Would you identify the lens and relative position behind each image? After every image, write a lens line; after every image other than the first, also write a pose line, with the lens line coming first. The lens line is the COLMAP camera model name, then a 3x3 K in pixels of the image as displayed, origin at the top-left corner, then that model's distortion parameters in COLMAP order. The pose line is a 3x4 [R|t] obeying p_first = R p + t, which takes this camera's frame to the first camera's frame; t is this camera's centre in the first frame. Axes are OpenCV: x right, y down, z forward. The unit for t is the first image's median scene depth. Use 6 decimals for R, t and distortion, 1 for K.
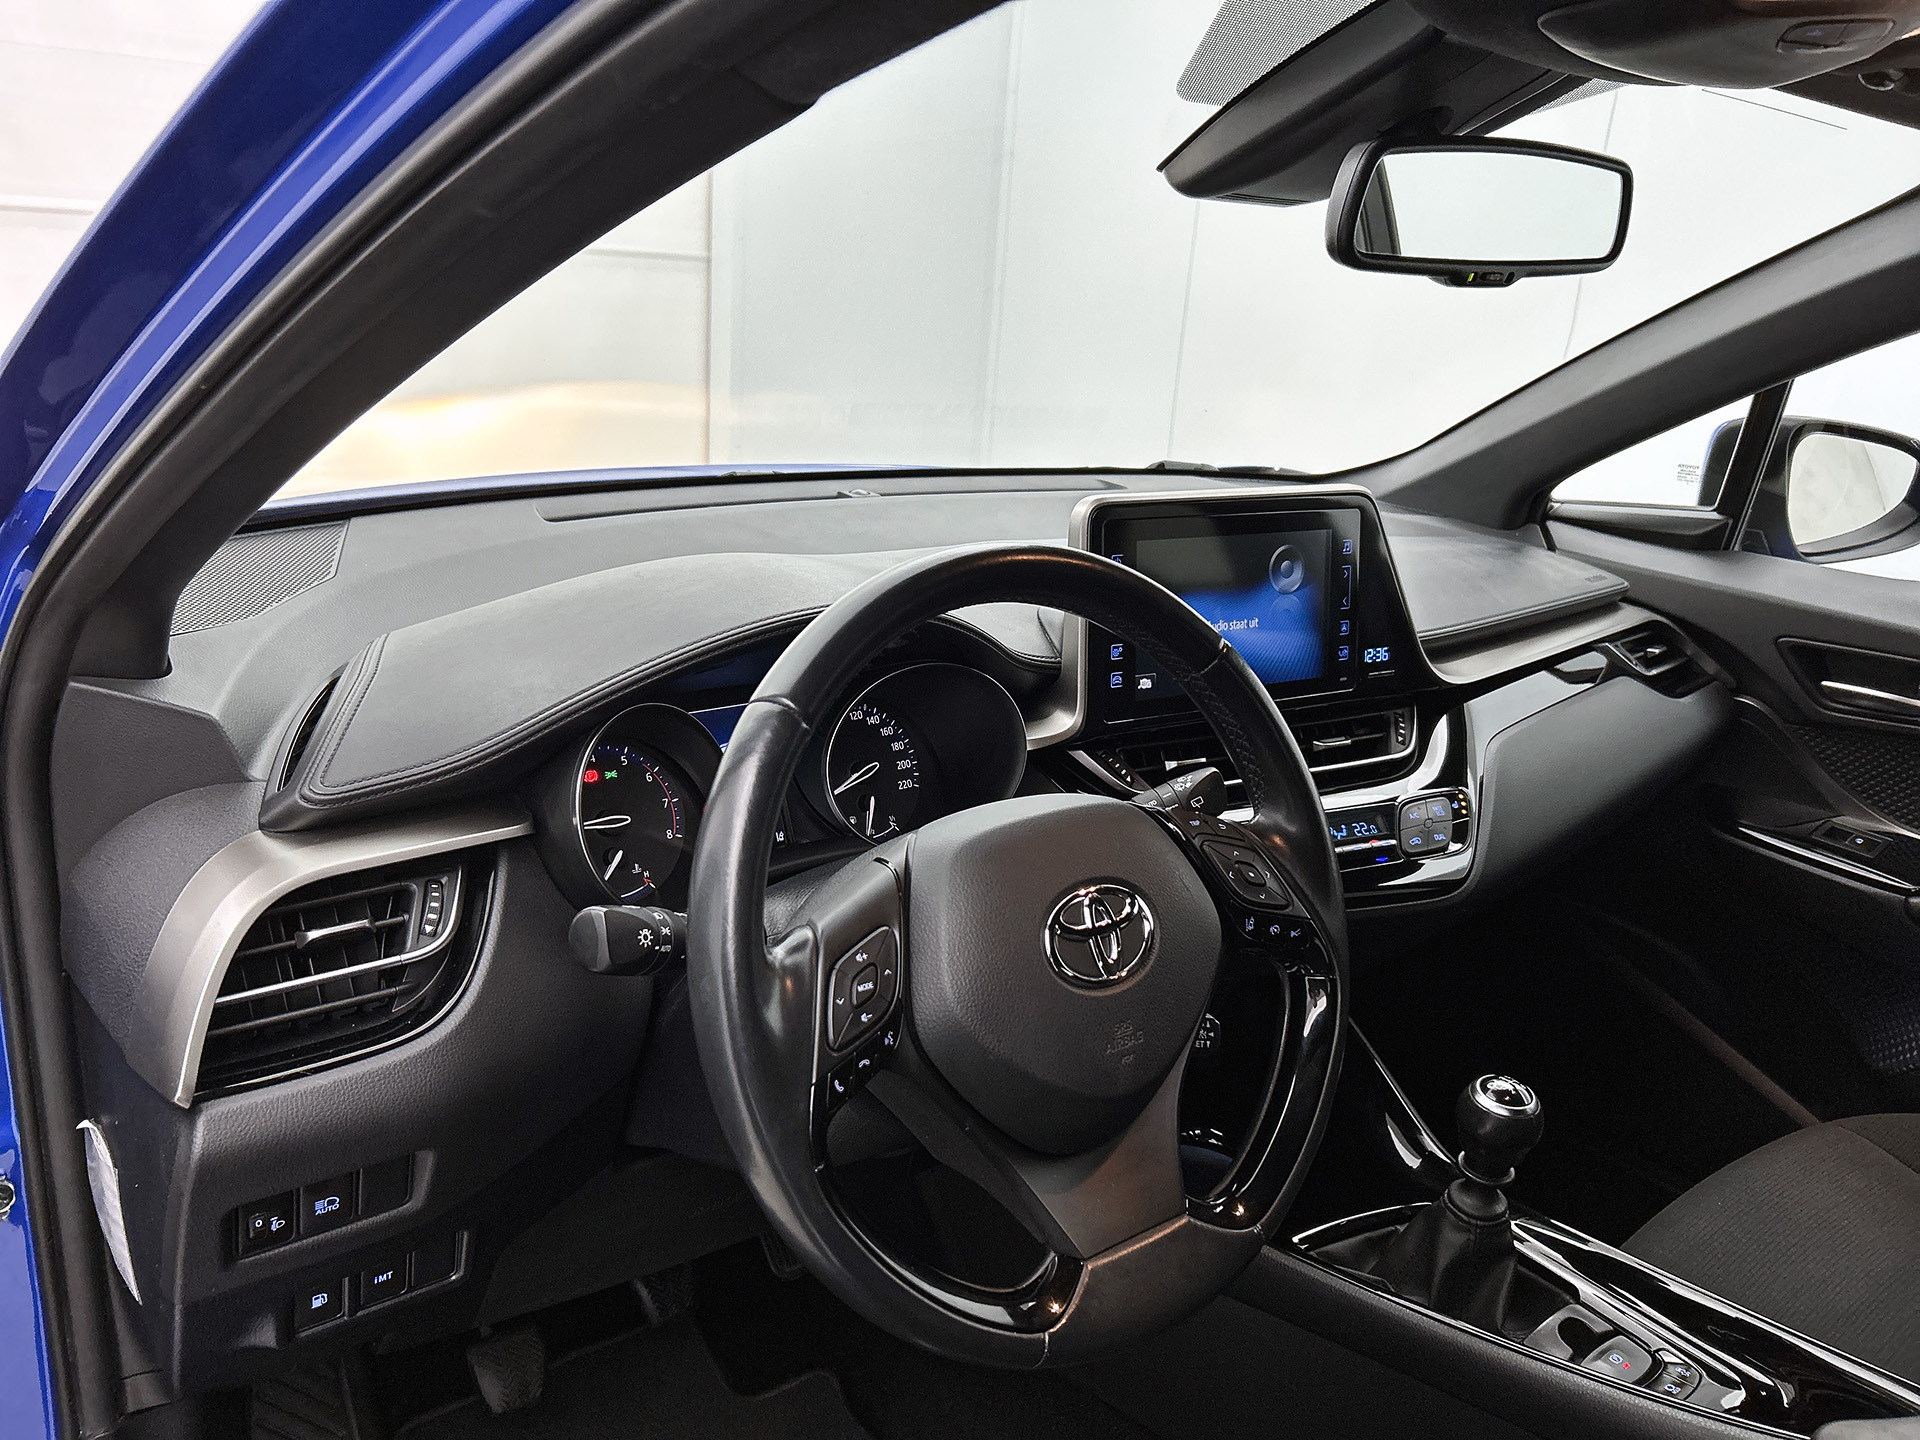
lens RADIAL K [[1440.2, 0, 960.0], [0, 1440.2, 720.0], [0, 0, 1]] dist [0.063718, -0.071684]
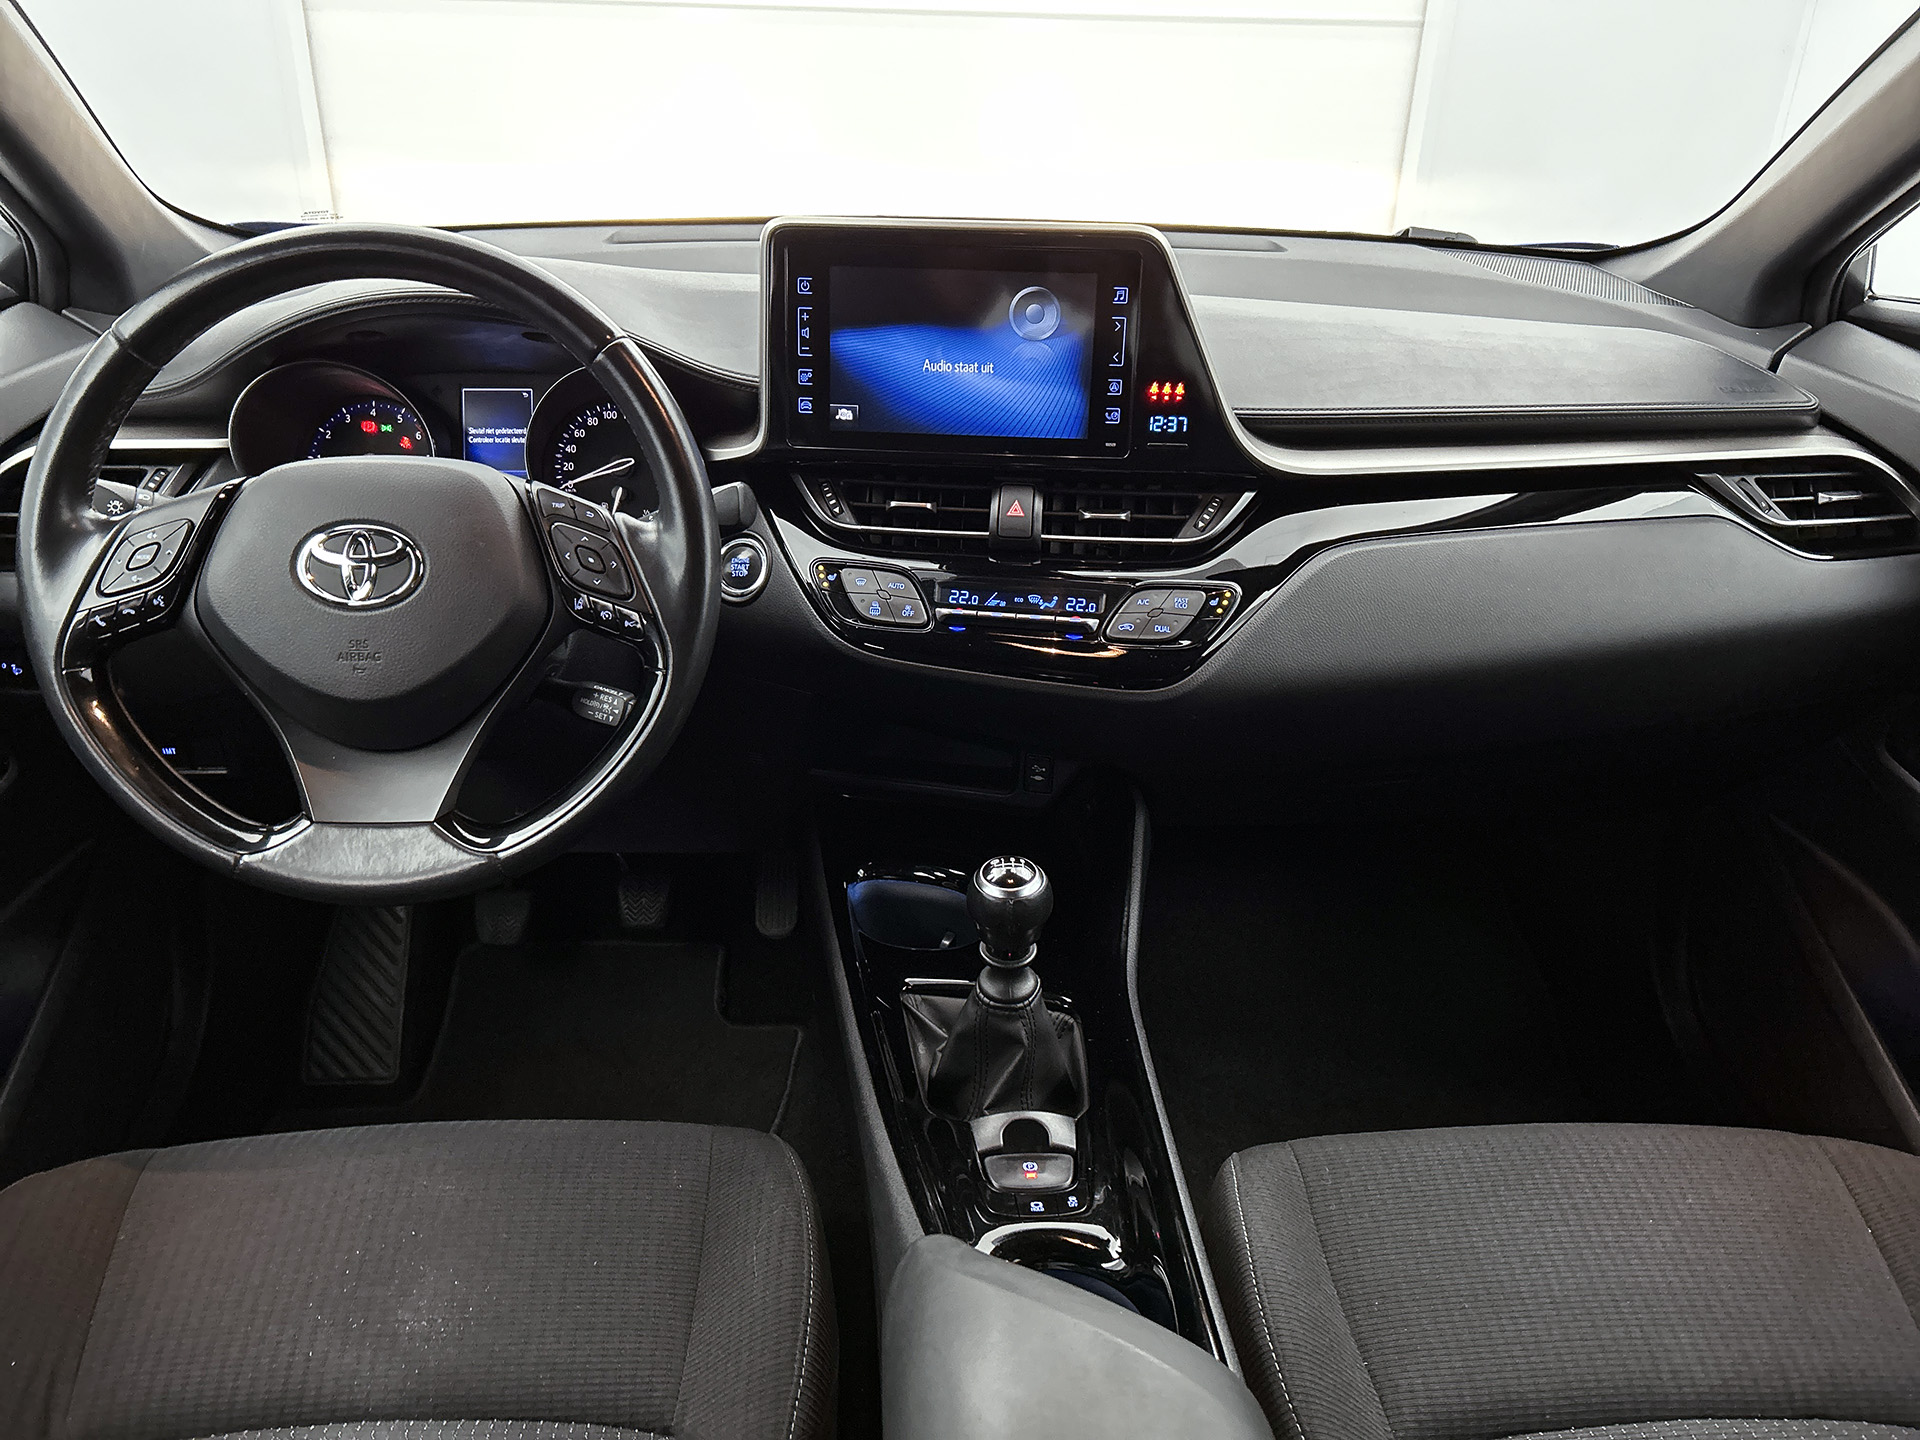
lens RADIAL K [[1440.2, 0, 960.0], [0, 1440.2, 720.0], [0, 0, 1]] dist [0.063718, -0.071684]
pose [[0.824277, 0.209753, -0.525901, 0.730716], [-0.141727, 0.975714, 0.167021, 0.002941], [0.548162, -0.063137, 0.833986, 0.172858]]
